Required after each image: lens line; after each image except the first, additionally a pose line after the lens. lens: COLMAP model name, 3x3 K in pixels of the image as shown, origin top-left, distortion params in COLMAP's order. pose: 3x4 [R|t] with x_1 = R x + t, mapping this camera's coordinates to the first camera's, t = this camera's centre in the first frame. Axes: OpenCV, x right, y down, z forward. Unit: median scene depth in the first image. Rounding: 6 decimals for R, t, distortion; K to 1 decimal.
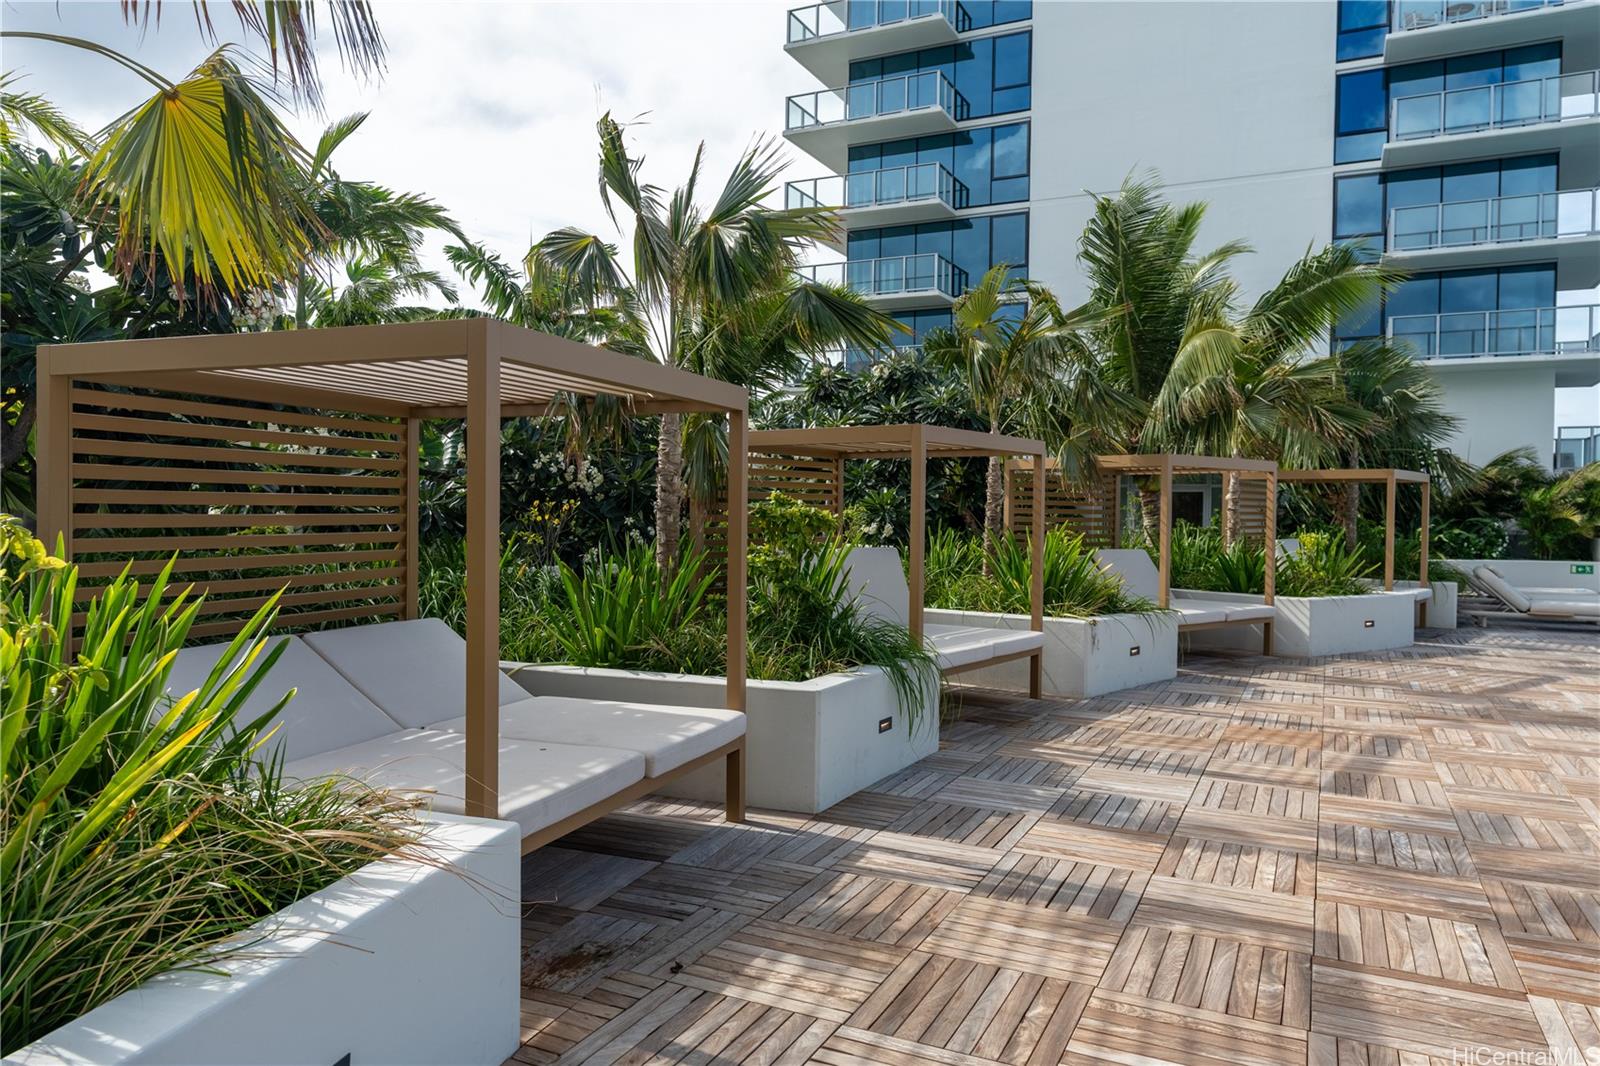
lens RADIAL K [[1101.7, 0, 800.0], [0, 1101.7, 533.0], [0, 0, 1]] dist [0.025107, -0.006542]
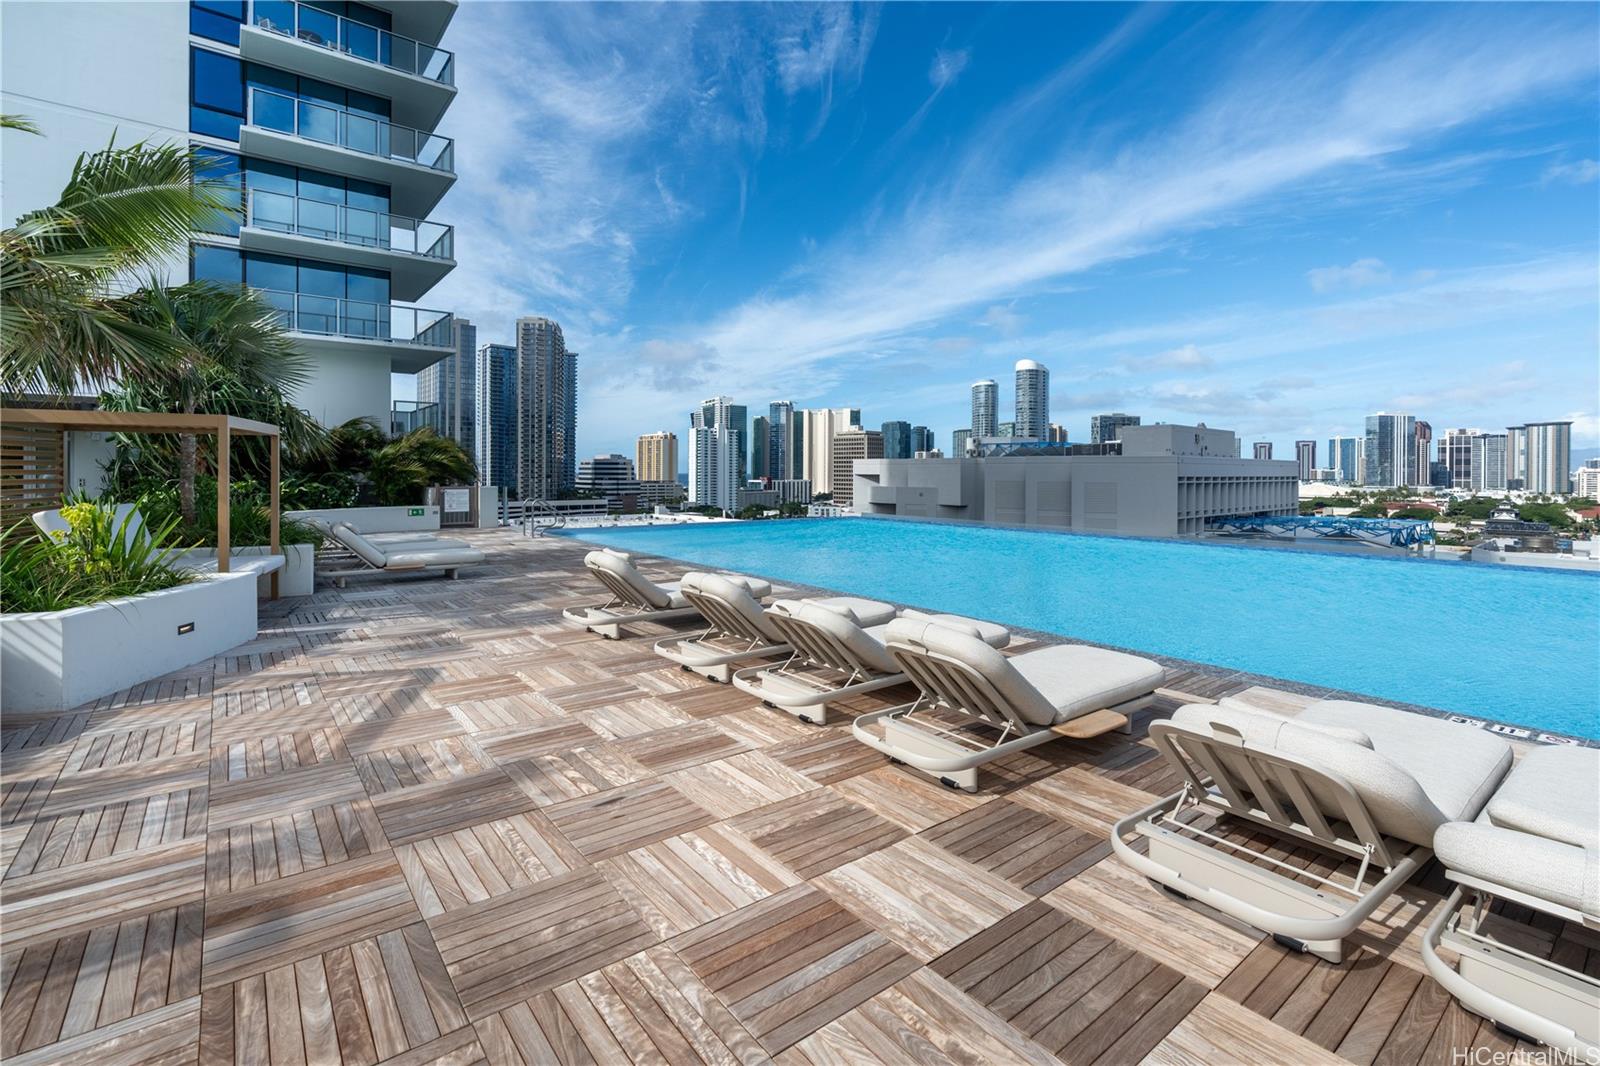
lens RADIAL K [[727.9, 0, 800.0], [0, 727.9, 533.0], [0, 0, 1]] dist [-0.002121, -0.000381]
pose [[0.442296, -0.087985, 0.892543, 0.345104], [0.020394, 0.995906, 0.088068, -0.016456], [-0.896637, -0.020750, 0.442279, 0.545510]]
